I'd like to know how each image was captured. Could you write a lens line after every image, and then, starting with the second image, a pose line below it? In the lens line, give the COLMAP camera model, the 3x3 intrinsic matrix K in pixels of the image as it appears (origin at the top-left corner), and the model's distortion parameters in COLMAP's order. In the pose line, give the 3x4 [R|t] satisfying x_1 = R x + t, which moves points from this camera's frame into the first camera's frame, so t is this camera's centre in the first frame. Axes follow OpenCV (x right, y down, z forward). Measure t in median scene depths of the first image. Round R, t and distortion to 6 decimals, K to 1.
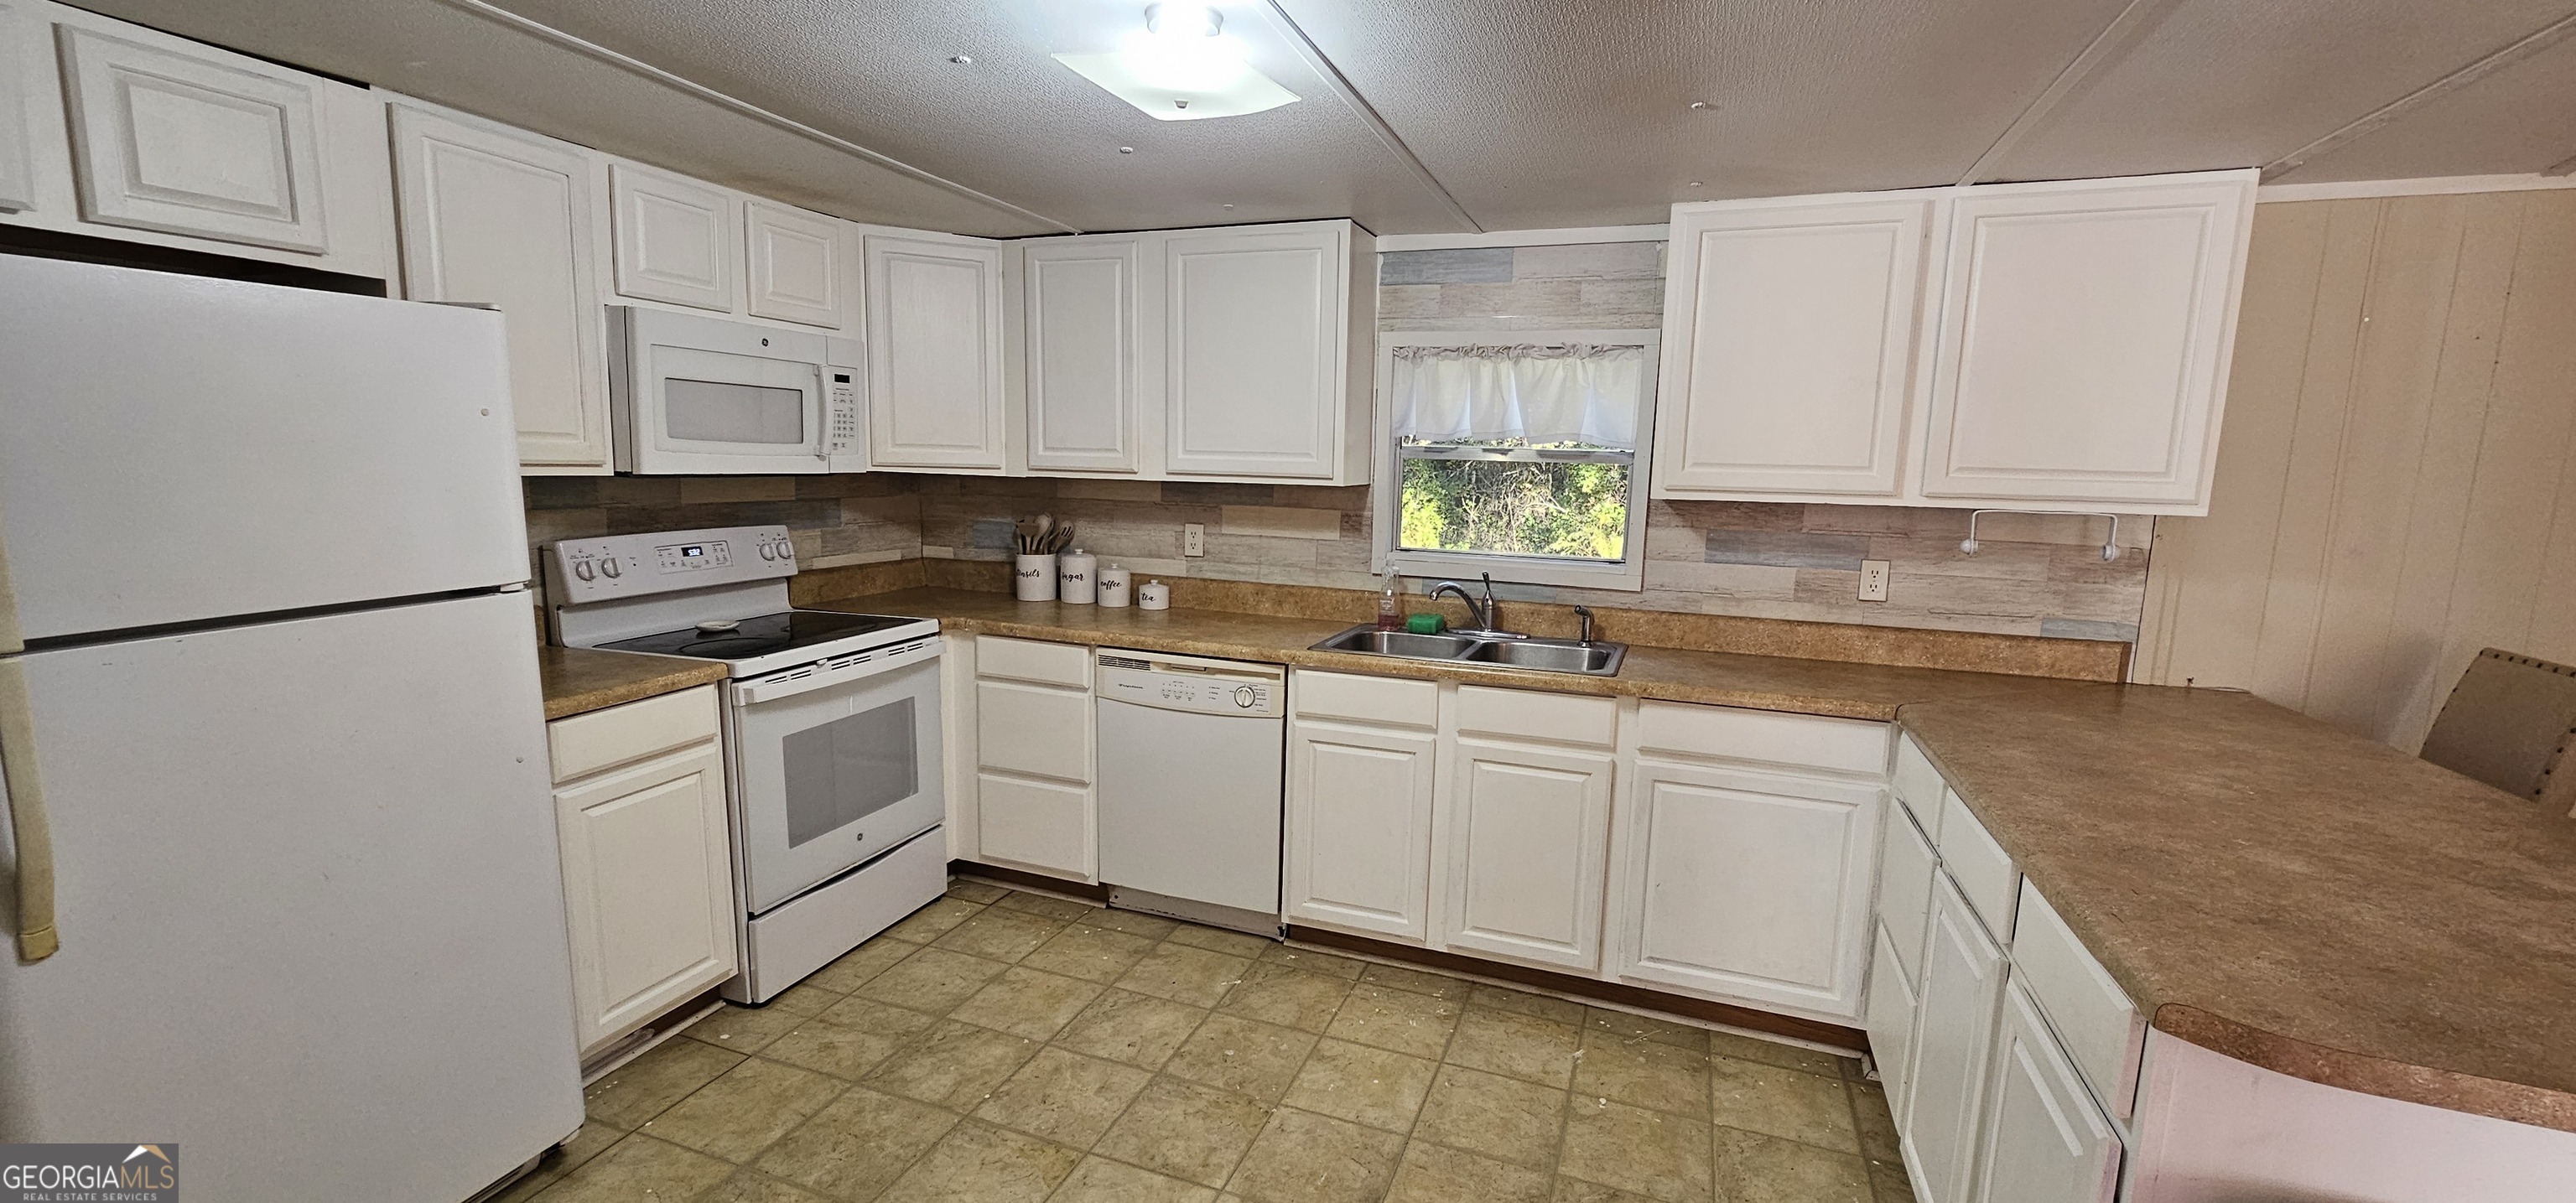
lens RADIAL K [[1051.8, 0, 1287.1], [0, 1051.8, 601.5], [0, 0, 1]] dist [-0.001672, -0.000146]
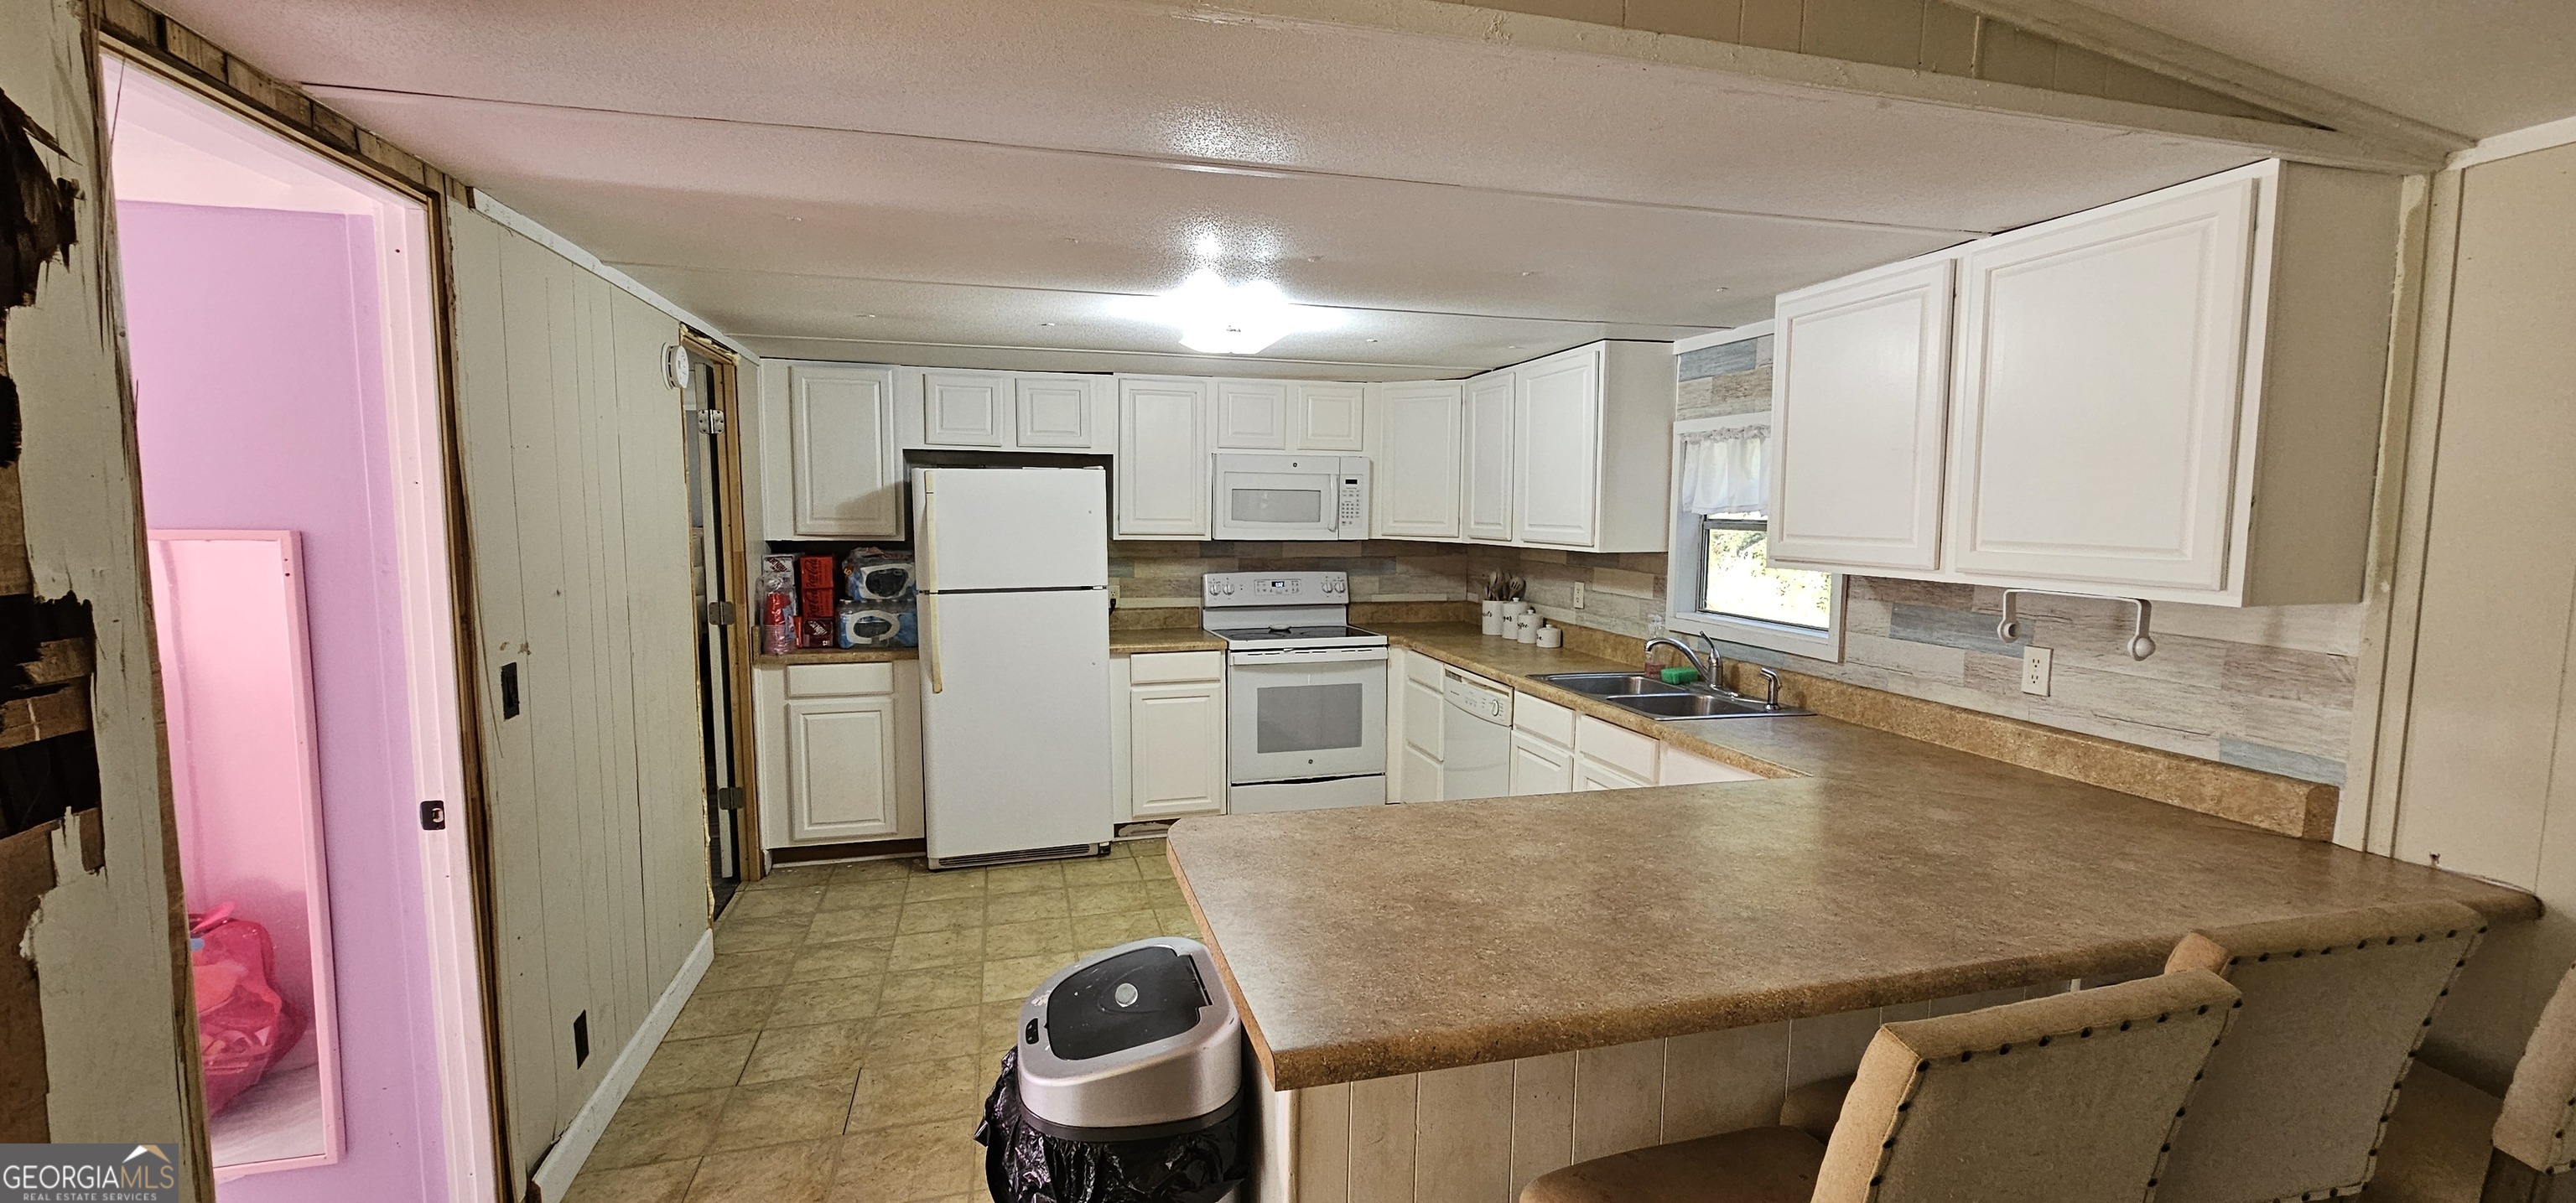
lens RADIAL K [[1051.8, 0, 1294.4], [0, 1051.8, 603.0], [0, 0, 1]] dist [-0.001672, -0.000146]
pose [[0.584365, 0.054644, -0.809649, 0.882239], [-0.104634, 0.994475, -0.008401, -0.004242], [0.804717, 0.089626, 0.586854, 0.000124]]
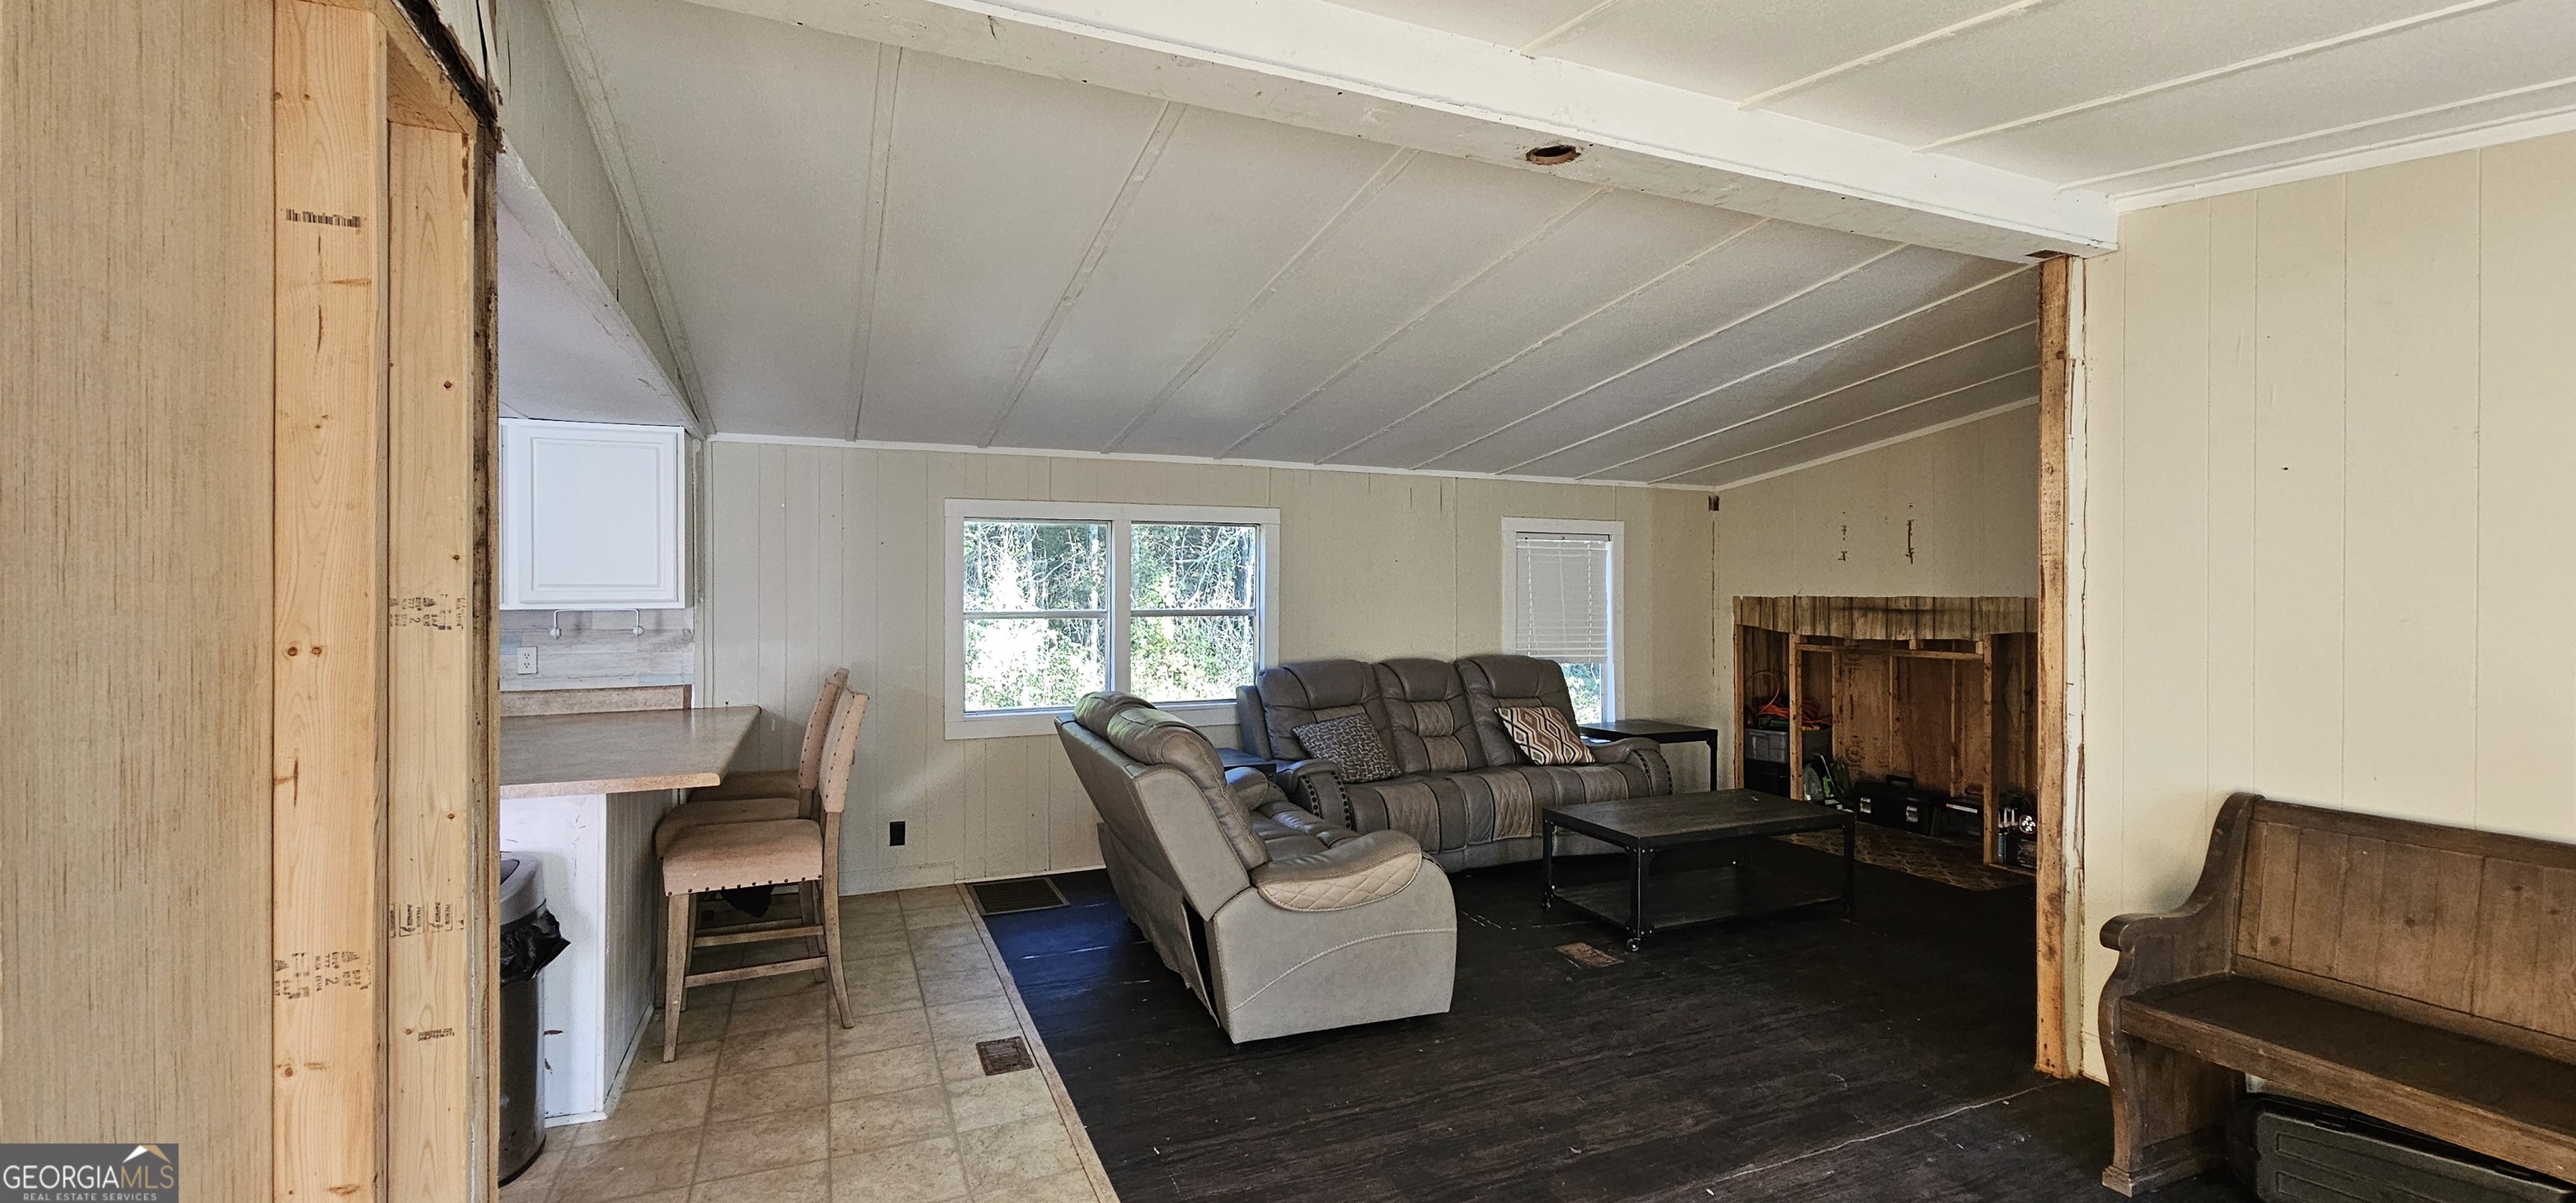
lens RADIAL K [[1051.8, 0, 1290.8], [0, 1051.8, 595.9], [0, 0, 1]] dist [-0.001672, -0.000146]
pose [[0.718642, -0.028309, 0.694804, 0.294193], [0.117046, 0.989840, -0.080732, 0.136867], [-0.685459, 0.139342, 0.714654, -0.838070]]
